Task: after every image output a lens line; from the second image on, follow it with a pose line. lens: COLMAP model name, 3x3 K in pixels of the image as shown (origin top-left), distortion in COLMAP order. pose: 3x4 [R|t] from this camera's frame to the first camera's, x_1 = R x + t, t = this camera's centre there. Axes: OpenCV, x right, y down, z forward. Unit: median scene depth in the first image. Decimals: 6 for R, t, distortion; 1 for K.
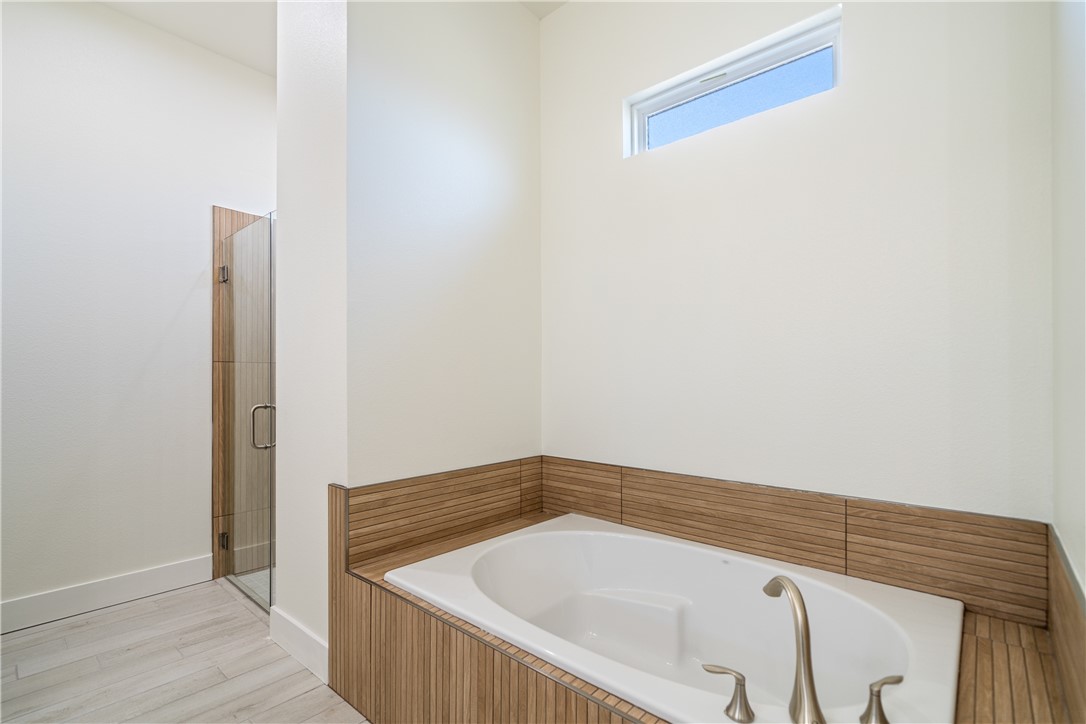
lens RADIAL K [[514.3, 0, 576.8], [0, 514.3, 378.7], [0, 0, 1]] dist [-0.001657, 0.000839]
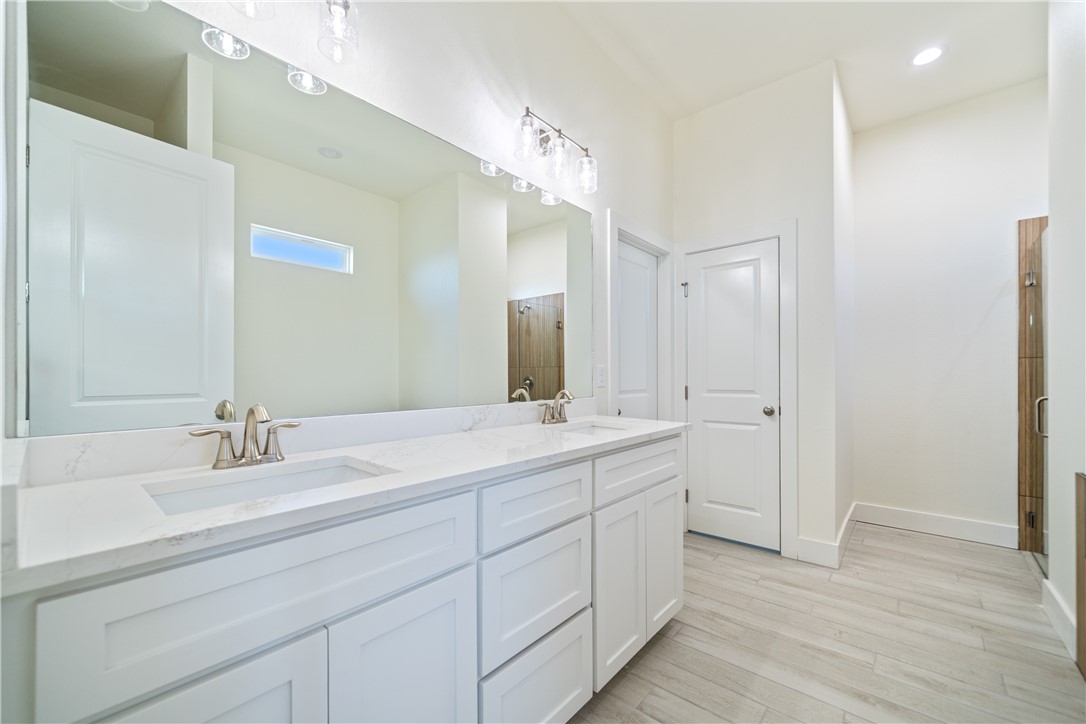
lens RADIAL K [[438.5, 0, 550.3], [0, 438.5, 370.3], [0, 0, 1]] dist [0.000261, -0.000442]
pose [[0.030214, -0.006453, -0.999523, 0.227832], [-0.002613, 0.999975, -0.006535, 0.003272], [0.999540, 0.002809, 0.030197, -0.063740]]
